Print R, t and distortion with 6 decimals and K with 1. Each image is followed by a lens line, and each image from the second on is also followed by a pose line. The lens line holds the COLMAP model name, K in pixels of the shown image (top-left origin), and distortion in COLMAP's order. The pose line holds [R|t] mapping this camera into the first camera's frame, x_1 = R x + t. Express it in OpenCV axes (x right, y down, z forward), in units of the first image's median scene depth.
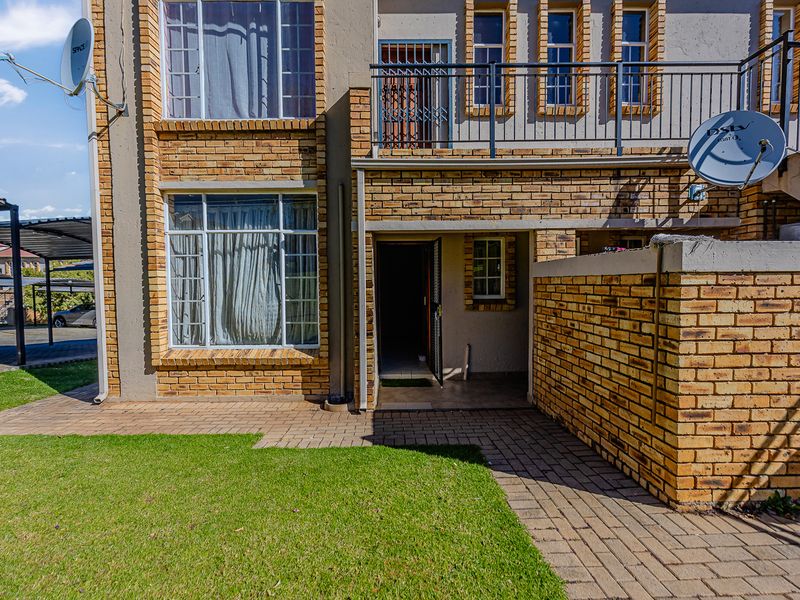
lens RADIAL K [[356.3, 0, 401.2], [0, 356.3, 297.5], [0, 0, 1]] dist [-0.000975, 0.000204]
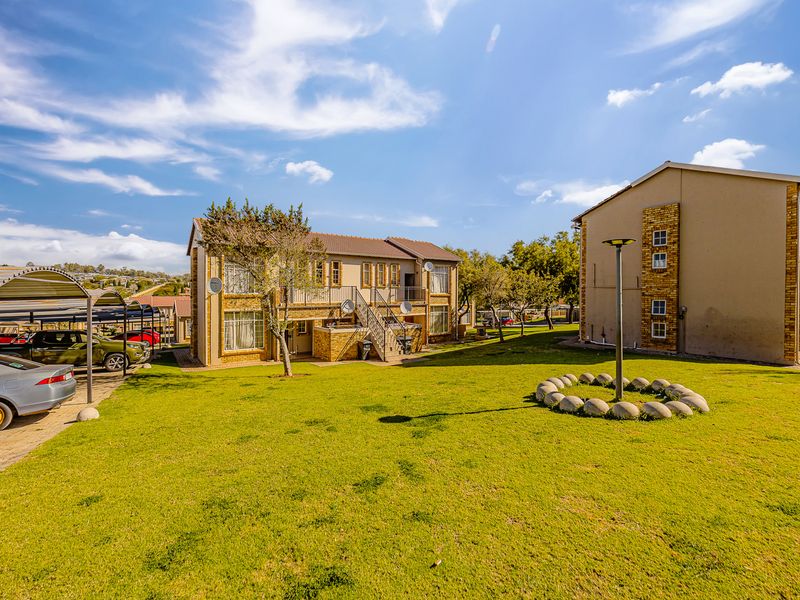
lens RADIAL K [[356.3, 0, 405.3], [0, 356.3, 297.7], [0, 0, 1]] dist [-0.000975, 0.000204]
pose [[0.812011, 0.008703, 0.583577, -1.354993], [0.004164, 0.999777, -0.020704, -0.364099], [-0.583627, 0.019242, 0.811794, -3.437529]]
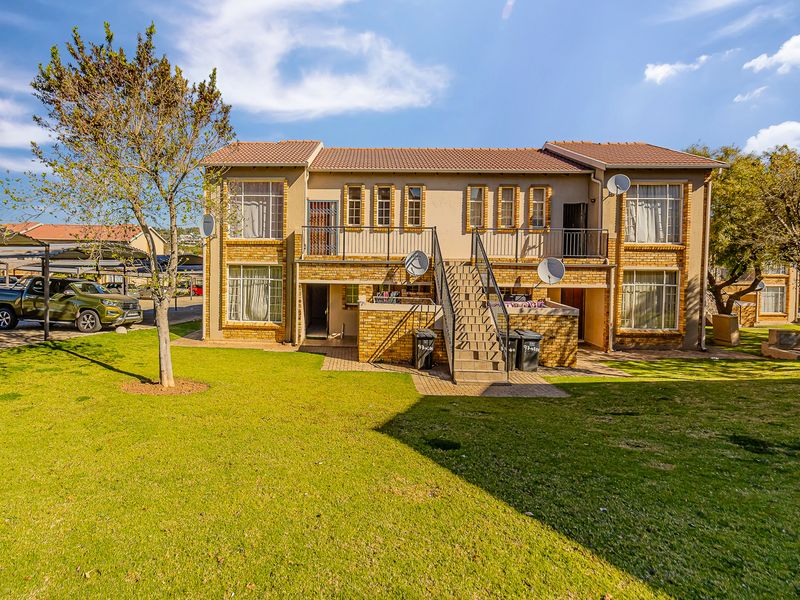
lens RADIAL K [[403.9, 0, 356.5], [0, 403.9, 264.6], [0, 0, 1]] dist [-0.004034, 0.000757]
pose [[0.998736, 0.029830, -0.040454, 0.460576], [-0.030068, 0.999534, -0.005290, -0.310667], [0.040277, 0.006500, 0.999167, -2.103731]]
